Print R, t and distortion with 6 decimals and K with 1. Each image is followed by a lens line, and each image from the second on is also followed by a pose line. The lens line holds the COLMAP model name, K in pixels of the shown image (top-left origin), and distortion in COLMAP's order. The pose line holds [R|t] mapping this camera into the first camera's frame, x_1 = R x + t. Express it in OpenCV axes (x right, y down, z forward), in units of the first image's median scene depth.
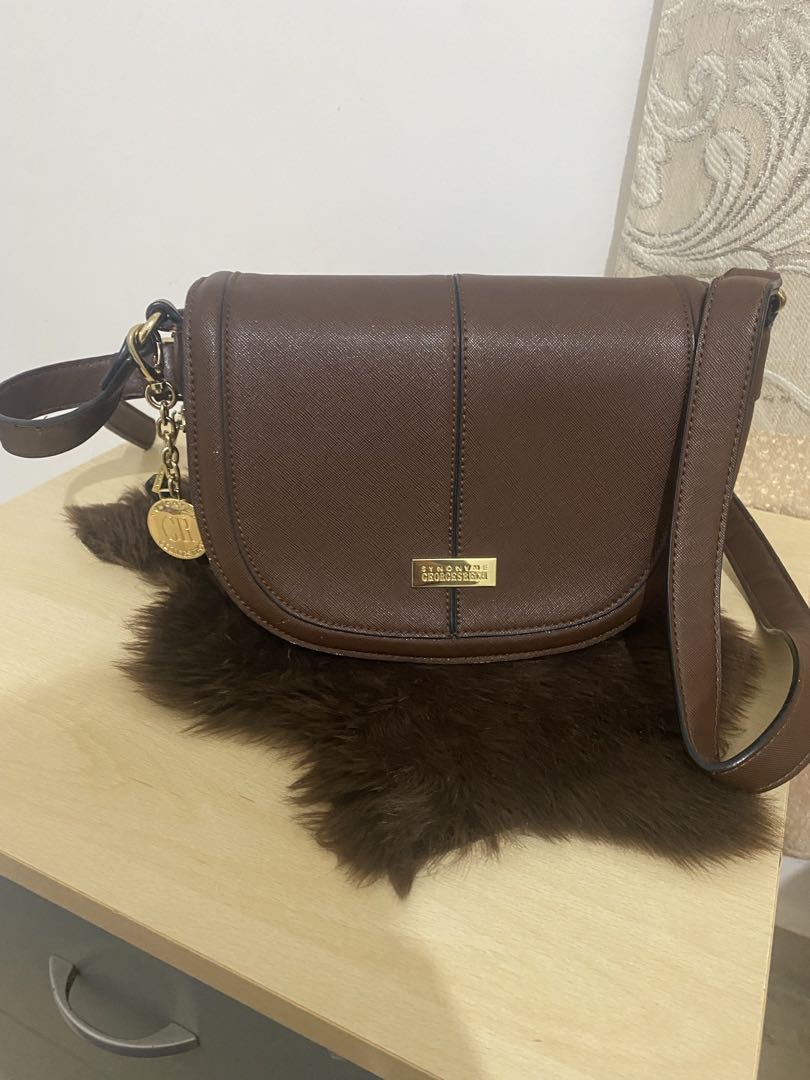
lens RADIAL K [[875.4, 0, 397.4], [0, 875.4, 518.9], [0, 0, 1]] dist [0.021292, -0.024542]
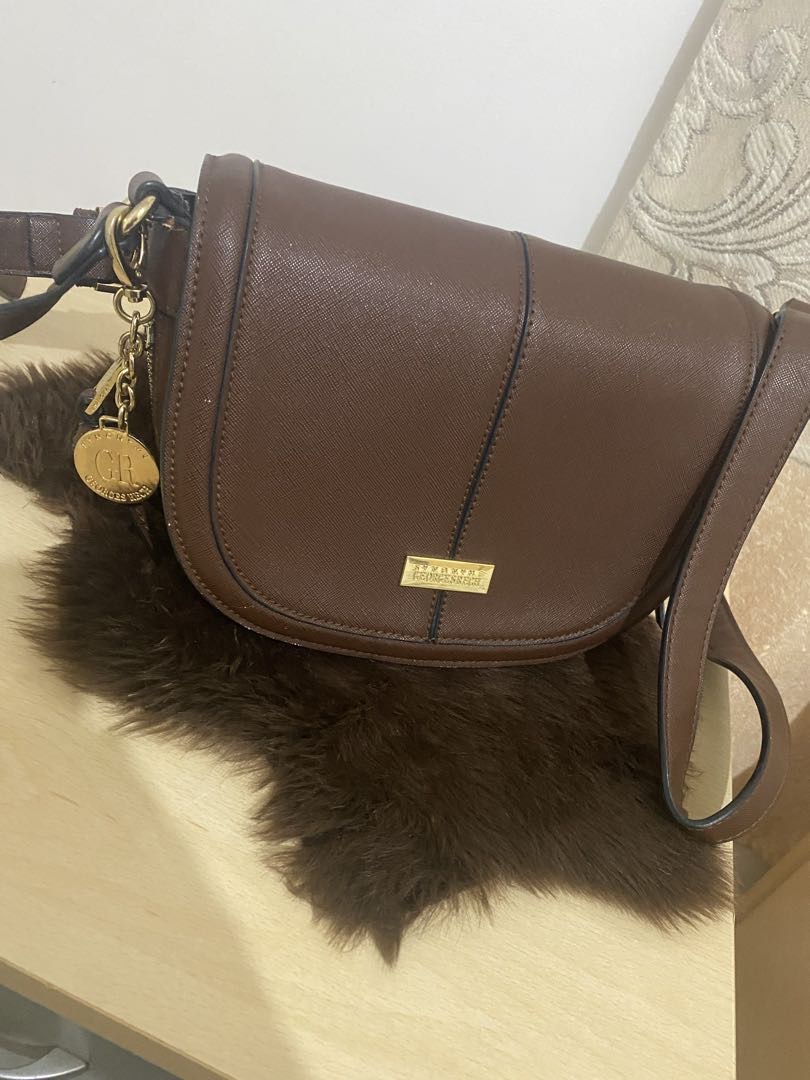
lens RADIAL K [[875.4, 0, 422.0], [0, 875.4, 527.0], [0, 0, 1]] dist [0.021292, -0.024542]
pose [[0.945557, 0.140806, 0.293420, -0.217719], [-0.188790, 0.971683, 0.142095, -0.102773], [-0.265104, -0.189754, 0.945364, 0.170339]]
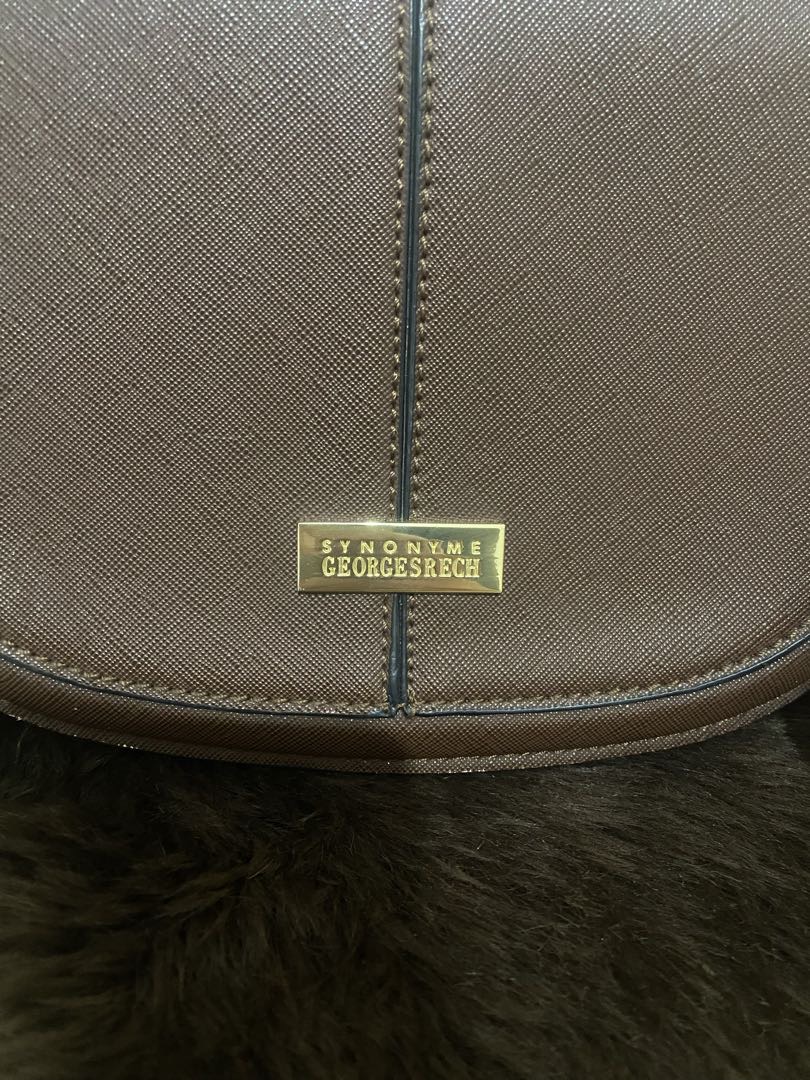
lens RADIAL K [[875.4, 0, 421.3], [0, 875.4, 532.6], [0, 0, 1]] dist [0.021292, -0.024542]
pose [[0.999752, 0.022098, 0.002916, 0.069946], [-0.022061, 0.999683, -0.012152, 0.052391], [-0.003184, 0.012085, 0.999922, 0.566529]]
